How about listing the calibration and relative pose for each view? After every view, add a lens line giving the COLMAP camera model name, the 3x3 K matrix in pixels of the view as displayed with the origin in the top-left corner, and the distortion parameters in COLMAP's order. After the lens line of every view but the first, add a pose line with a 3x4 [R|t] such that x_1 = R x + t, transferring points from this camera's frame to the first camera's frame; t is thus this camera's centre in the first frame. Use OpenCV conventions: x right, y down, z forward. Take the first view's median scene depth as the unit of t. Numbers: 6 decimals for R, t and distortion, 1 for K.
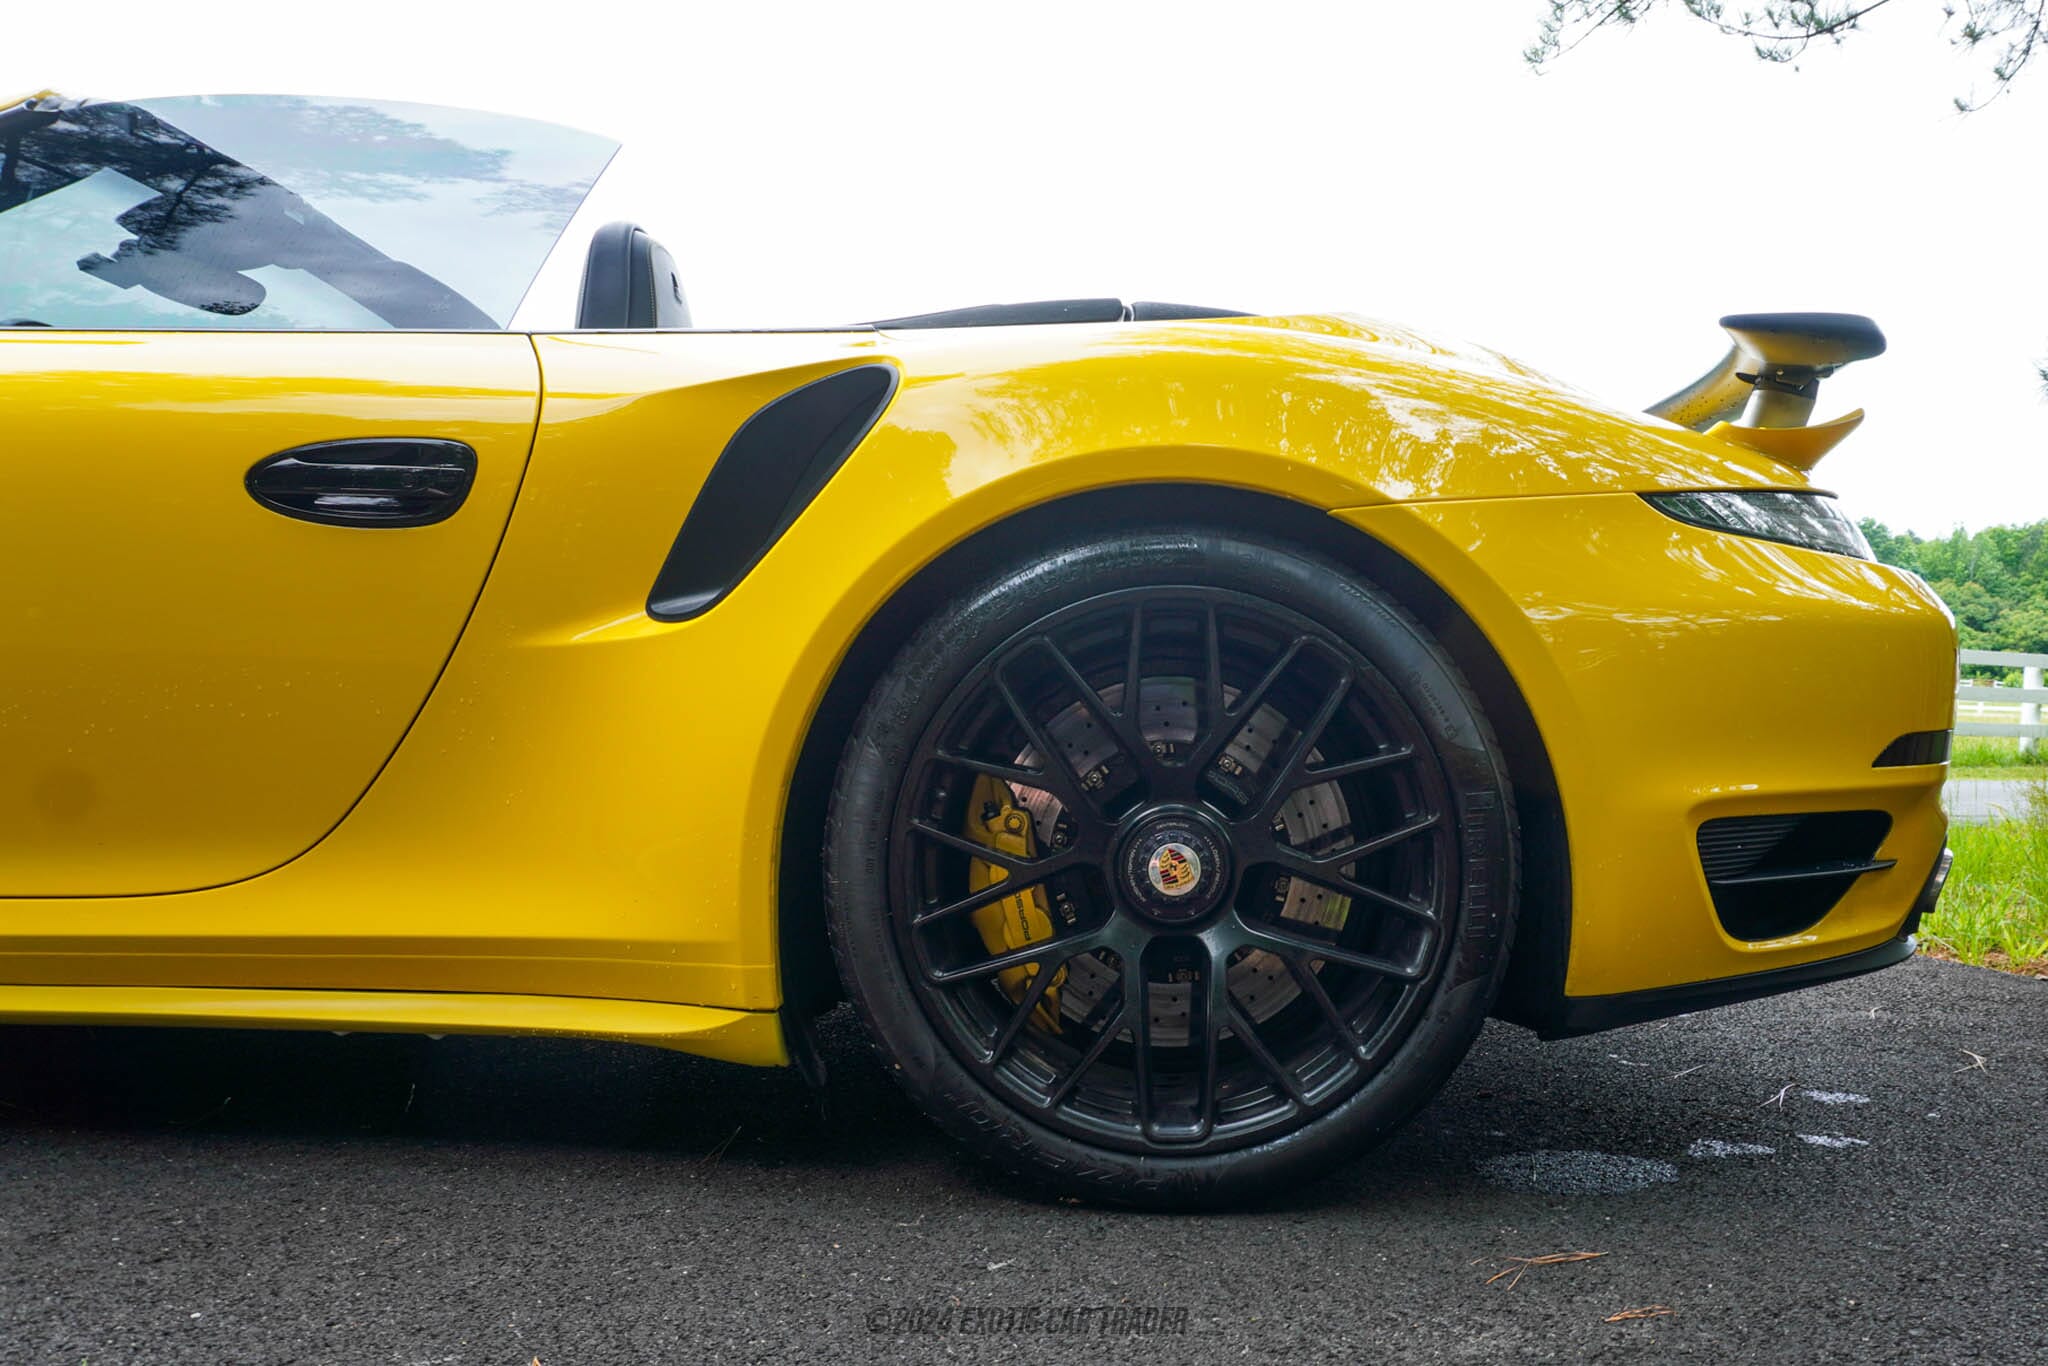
lens RADIAL K [[1479.8, 0, 1030.3], [0, 1479.8, 668.0], [0, 0, 1]] dist [-0.052161, 0.034646]
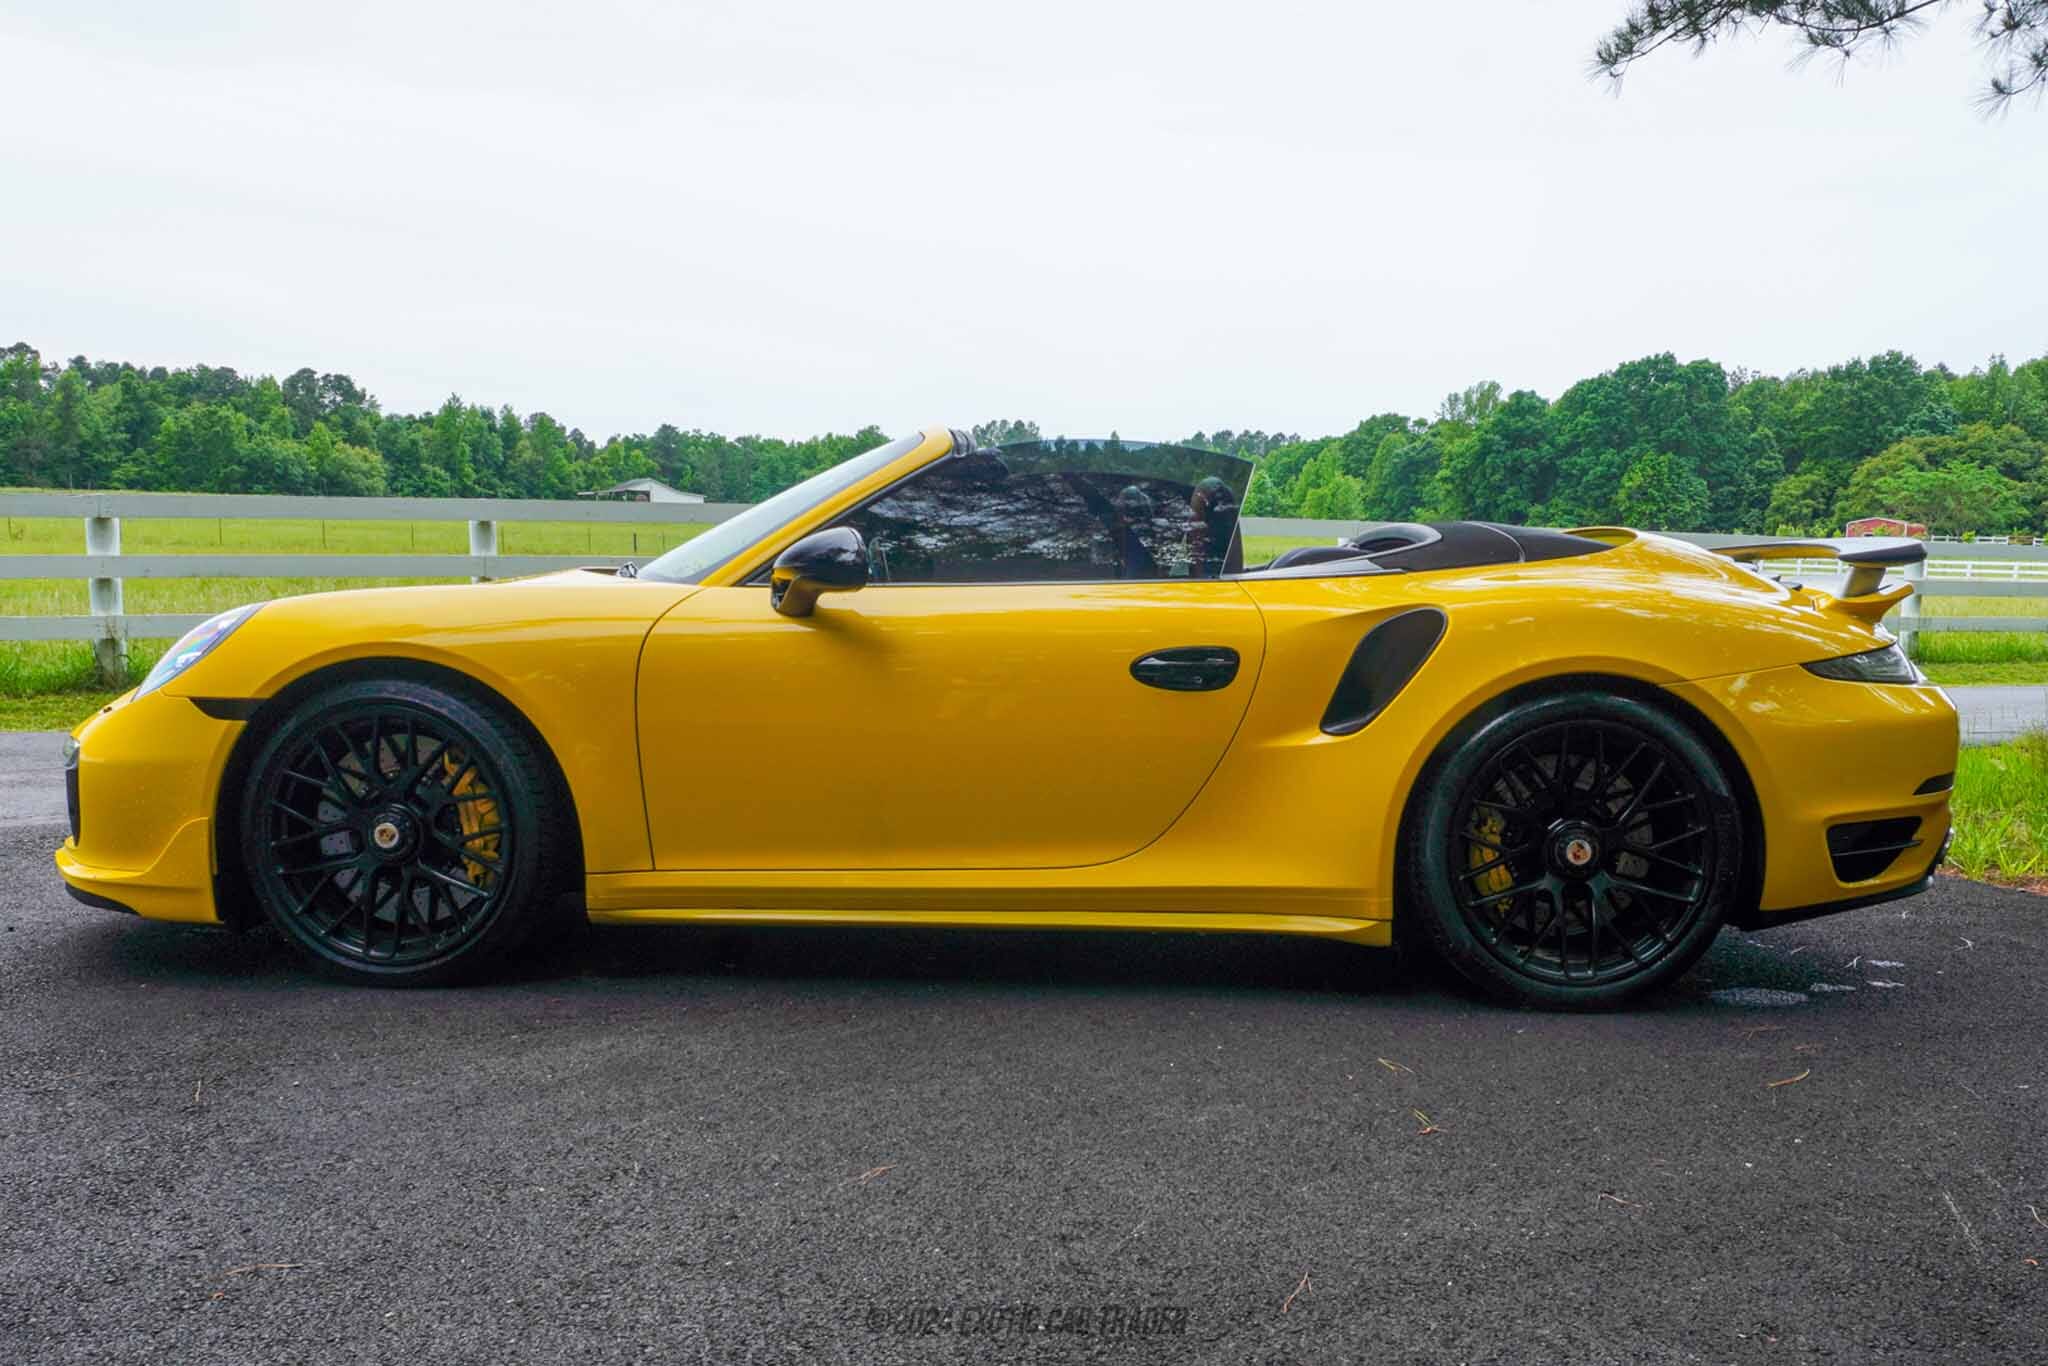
lens RADIAL K [[1479.8, 0, 1030.3], [0, 1479.8, 668.0], [0, 0, 1]] dist [-0.052161, 0.034646]
pose [[0.999872, -0.008700, -0.013426, -0.632222], [0.009547, 0.997881, 0.064357, -0.258698], [0.012837, -0.064477, 0.997837, -1.043950]]
